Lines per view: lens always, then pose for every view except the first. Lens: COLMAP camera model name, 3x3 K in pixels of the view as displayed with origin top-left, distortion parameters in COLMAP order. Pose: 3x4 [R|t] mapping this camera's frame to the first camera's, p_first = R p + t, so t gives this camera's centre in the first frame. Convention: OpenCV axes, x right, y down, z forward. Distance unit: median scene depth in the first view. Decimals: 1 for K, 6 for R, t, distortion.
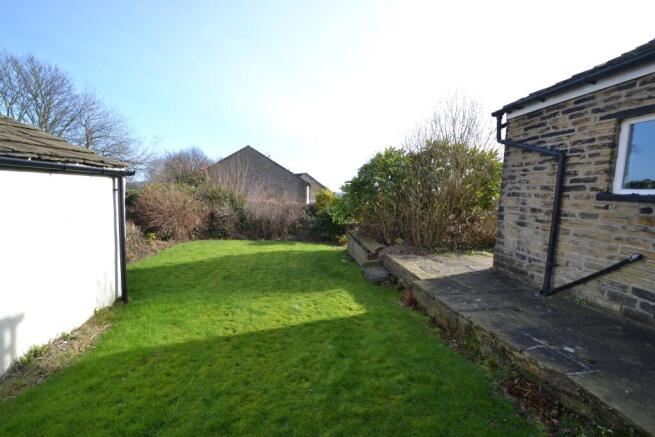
lens RADIAL K [[300.9, 0, 326.5], [0, 300.9, 215.6], [0, 0, 1]] dist [-0.004591, -0.000885]
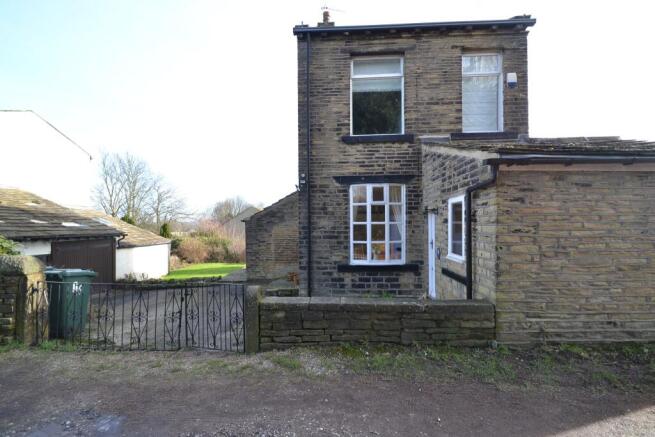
lens RADIAL K [[300.9, 0, 326.5], [0, 300.9, 222.7], [0, 0, 1]] dist [-0.004591, -0.000885]
pose [[0.987101, -0.038803, -0.155327, 0.874098], [0.024090, 0.995137, -0.095506, 0.019714], [0.158277, 0.090532, 0.983236, -1.128964]]
